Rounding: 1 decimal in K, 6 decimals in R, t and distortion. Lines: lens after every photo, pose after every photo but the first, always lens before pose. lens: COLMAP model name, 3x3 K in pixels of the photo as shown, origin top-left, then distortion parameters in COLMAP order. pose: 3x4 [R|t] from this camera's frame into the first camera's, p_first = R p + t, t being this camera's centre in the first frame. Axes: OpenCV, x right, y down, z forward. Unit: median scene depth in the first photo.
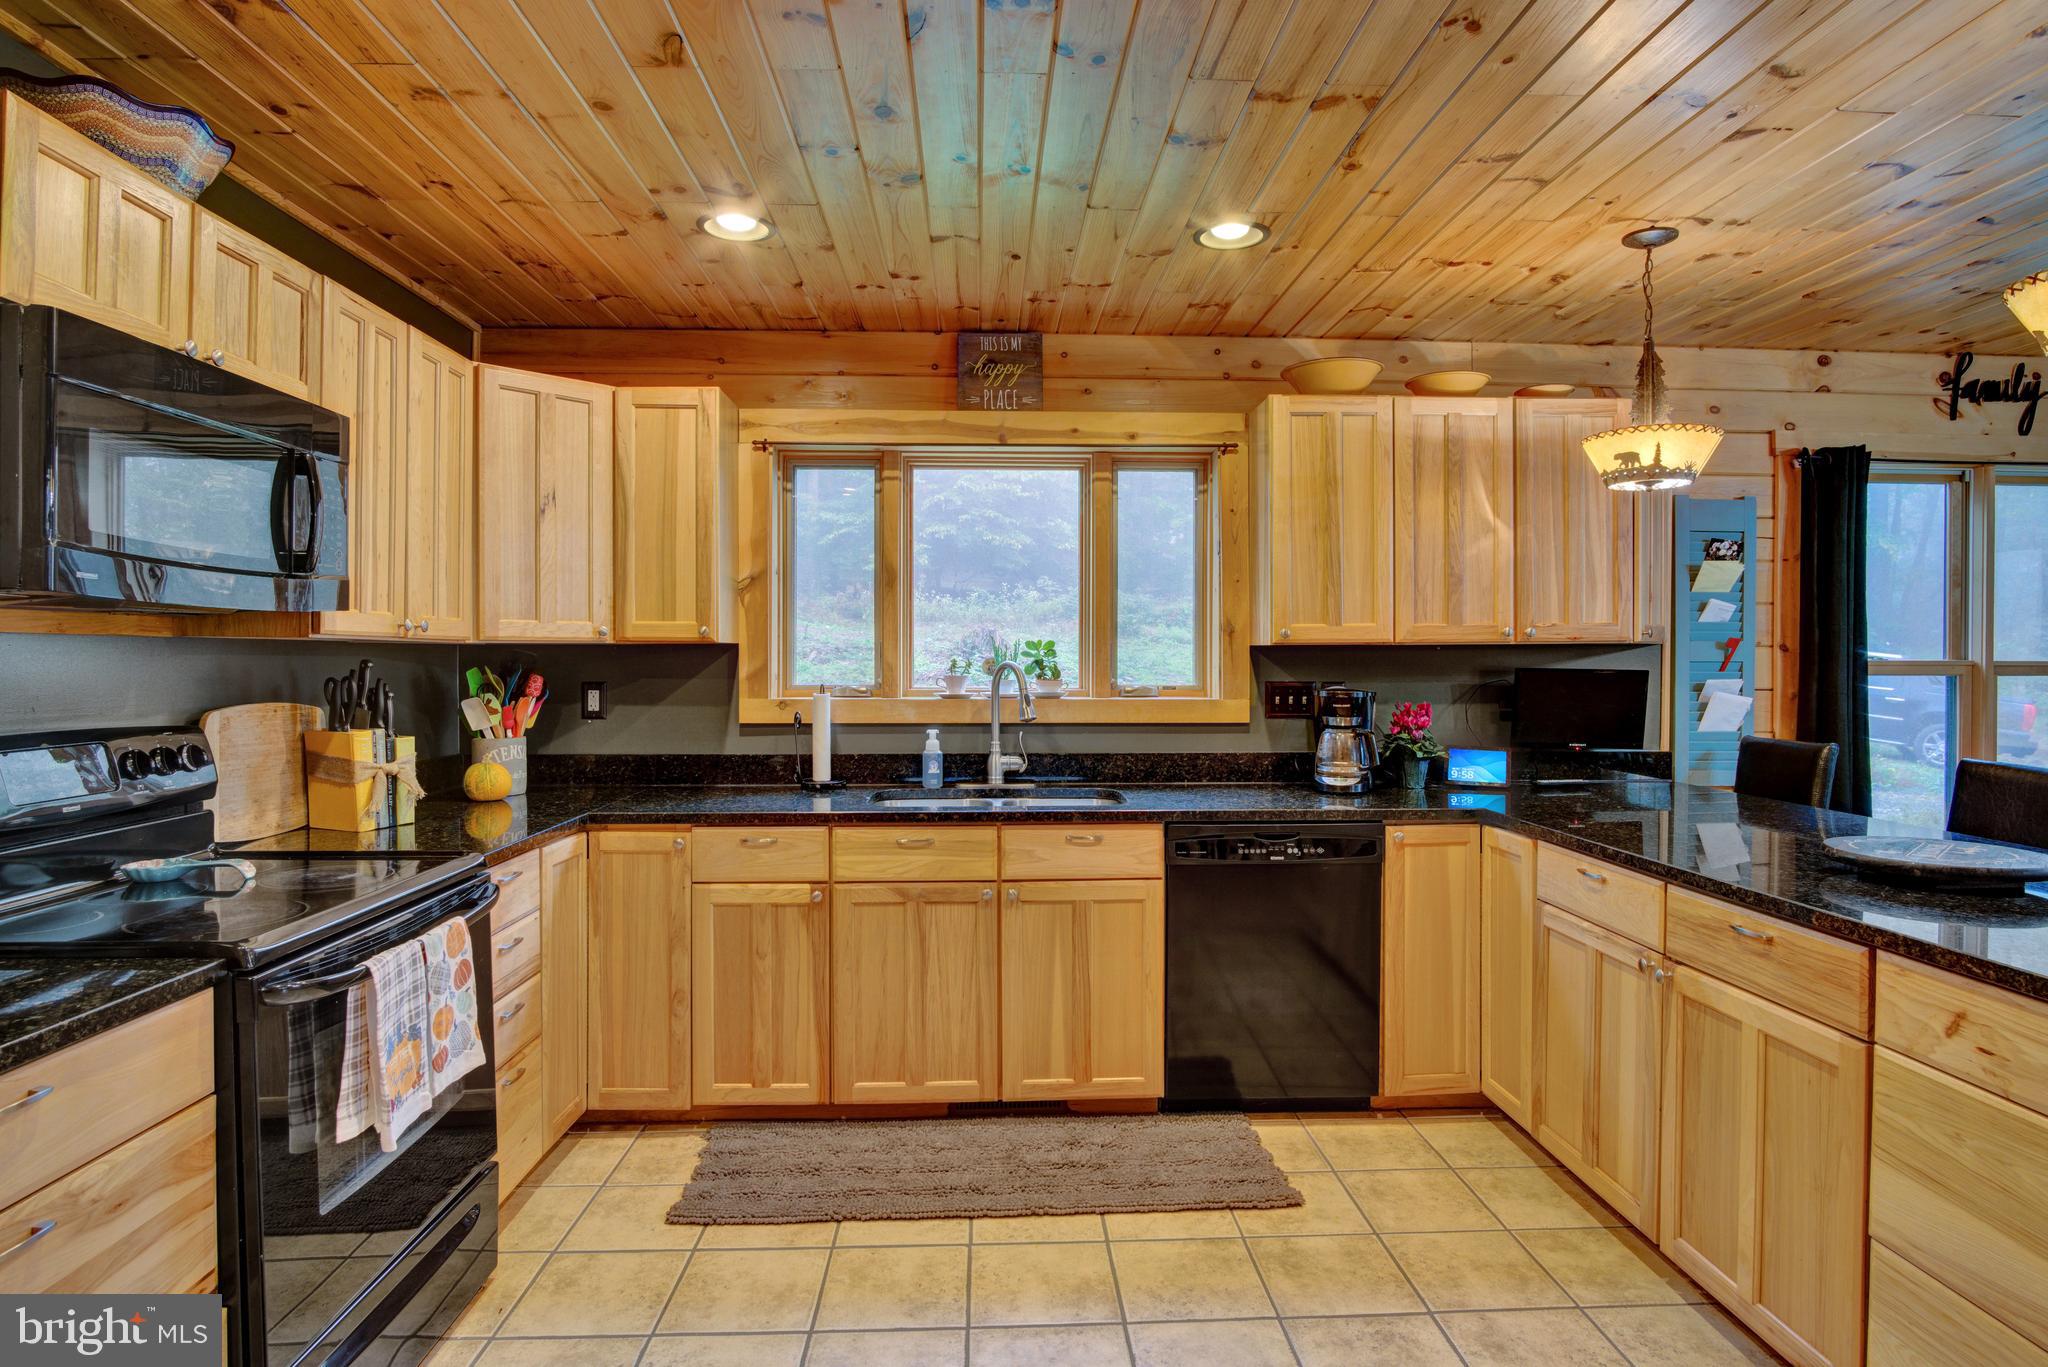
lens RADIAL K [[1093.2, 0, 1051.7], [0, 1093.2, 671.7], [0, 0, 1]] dist [-0.026063, 0.006506]
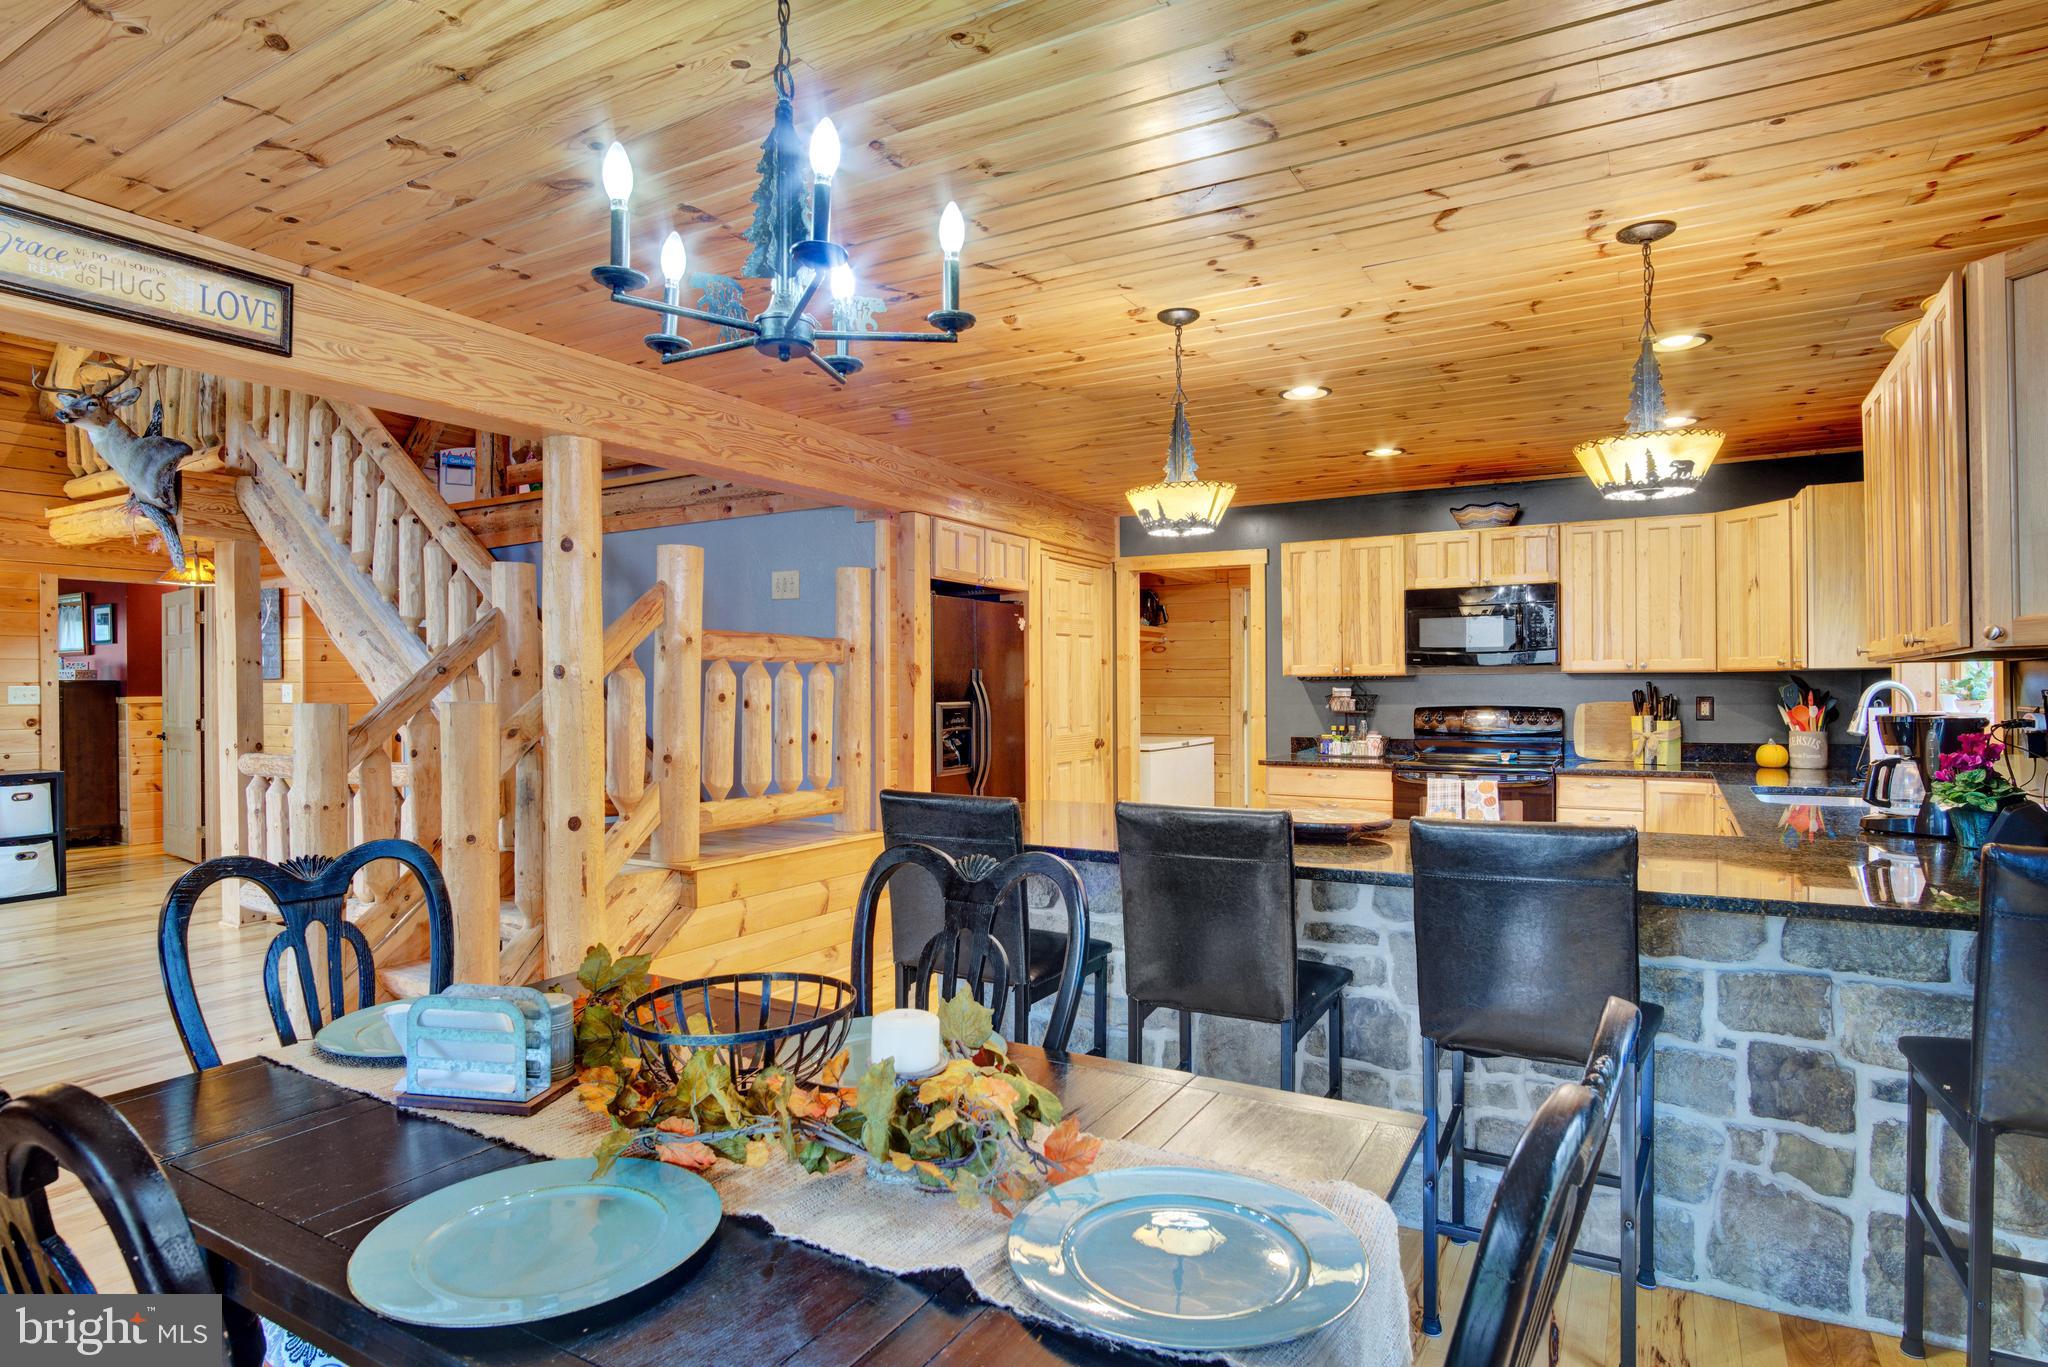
lens RADIAL K [[1093.2, 0, 1022.7], [0, 1093.2, 690.9], [0, 0, 1]] dist [-0.026063, 0.006506]
pose [[-0.534063, 0.004661, -0.845432, 1.386349], [-0.006220, 0.999936, 0.009442, -0.005536], [0.845422, 0.010301, -0.533999, 0.869107]]
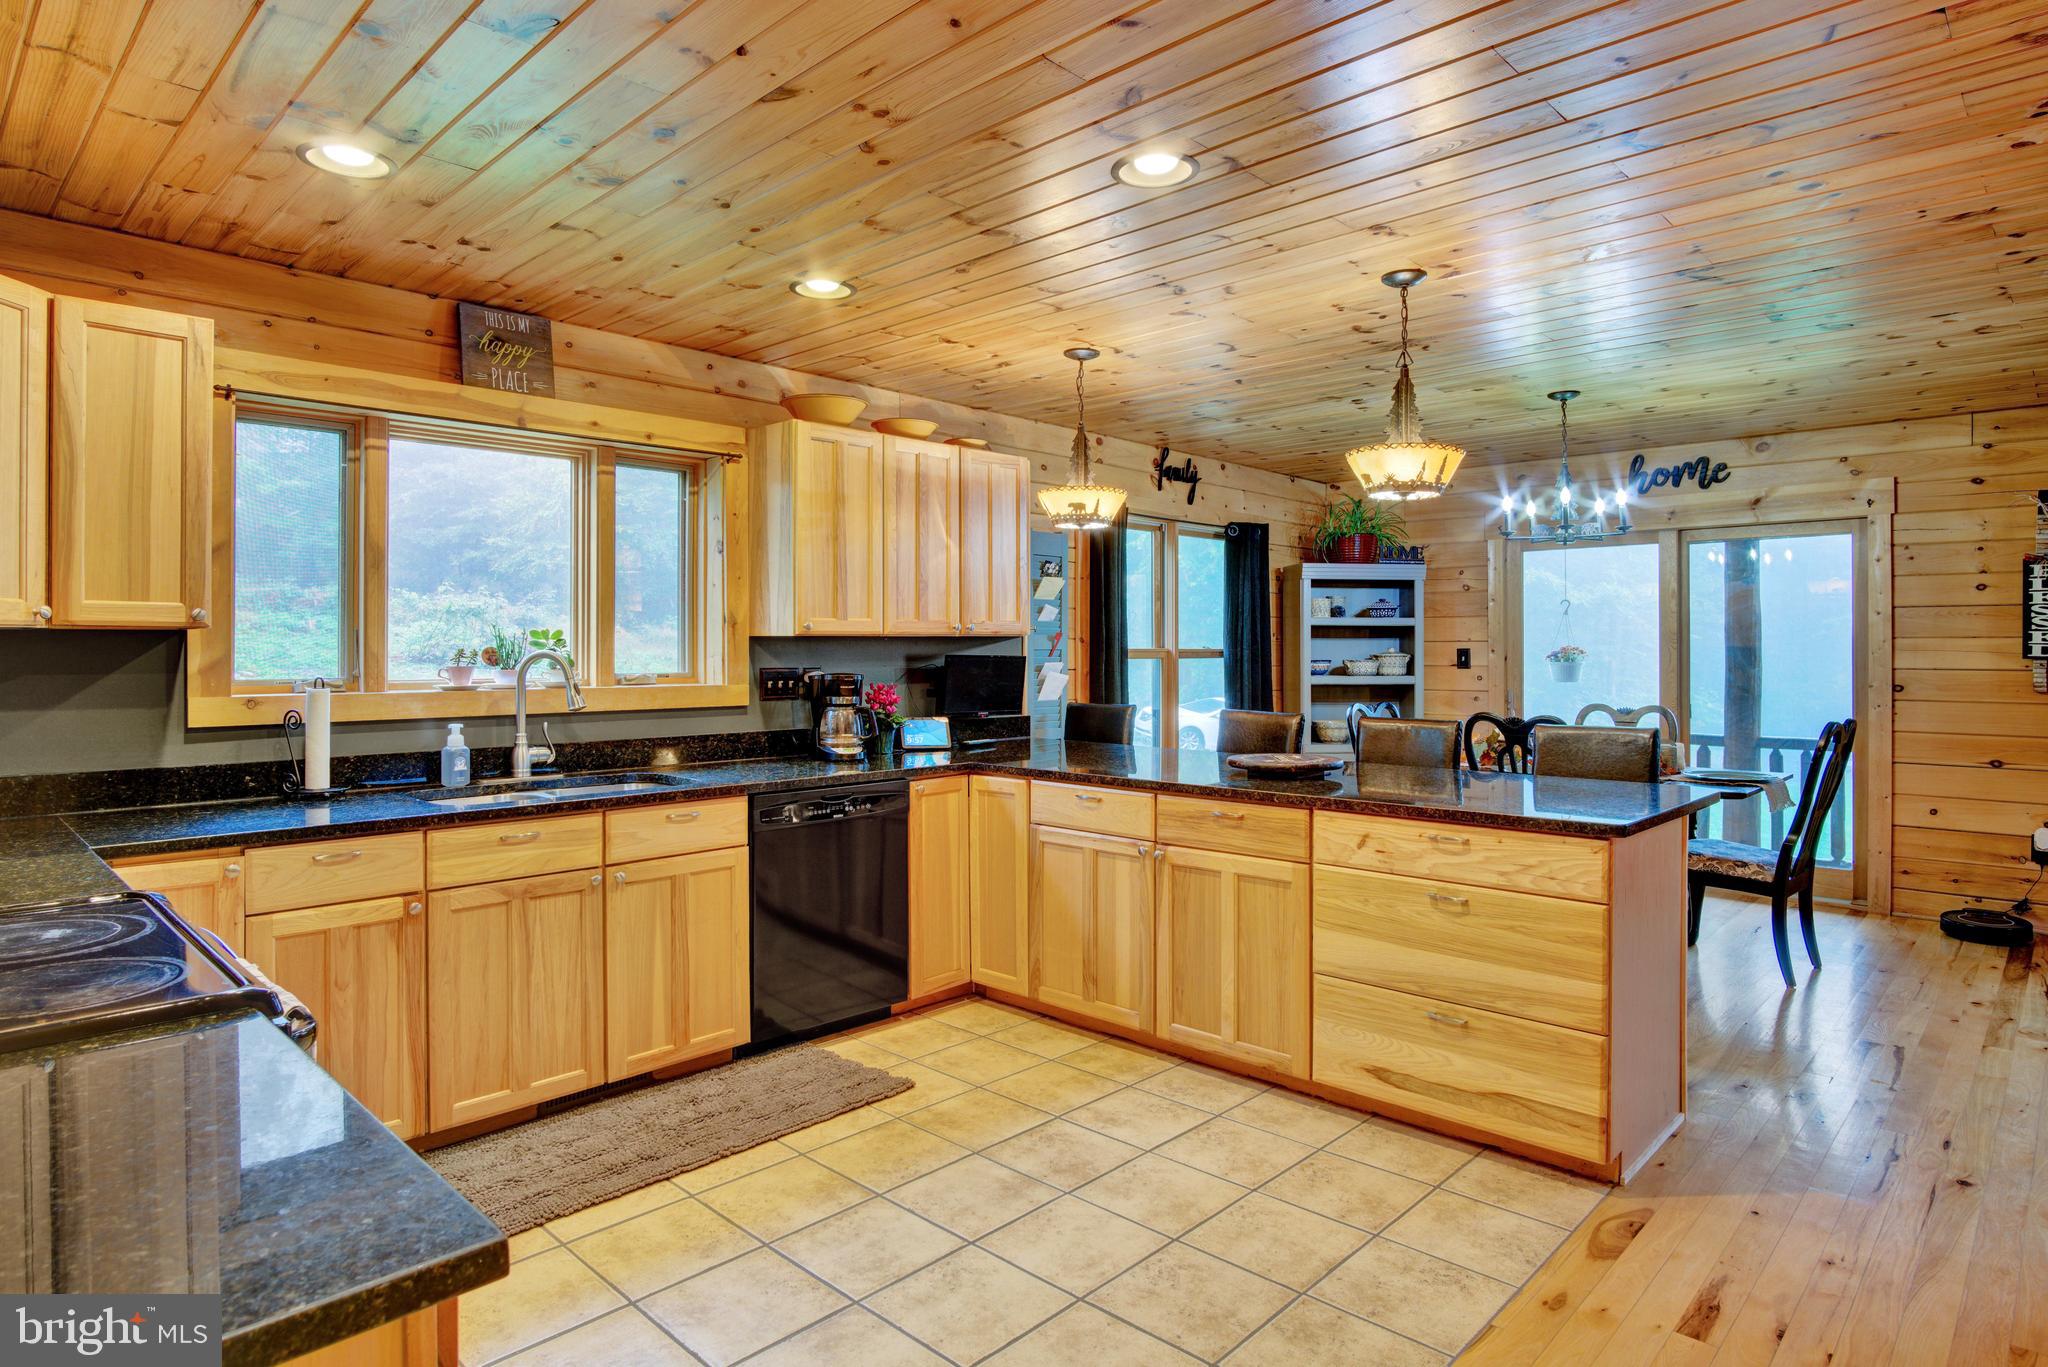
lens RADIAL K [[1093.2, 0, 996.2], [0, 1093.2, 646.9], [0, 0, 1]] dist [-0.026063, 0.006506]
pose [[0.750466, -0.000233, 0.660910, -0.400252], [0.009021, 0.999910, -0.009892, 0.000369], [-0.660848, 0.013386, 0.750400, -0.004667]]
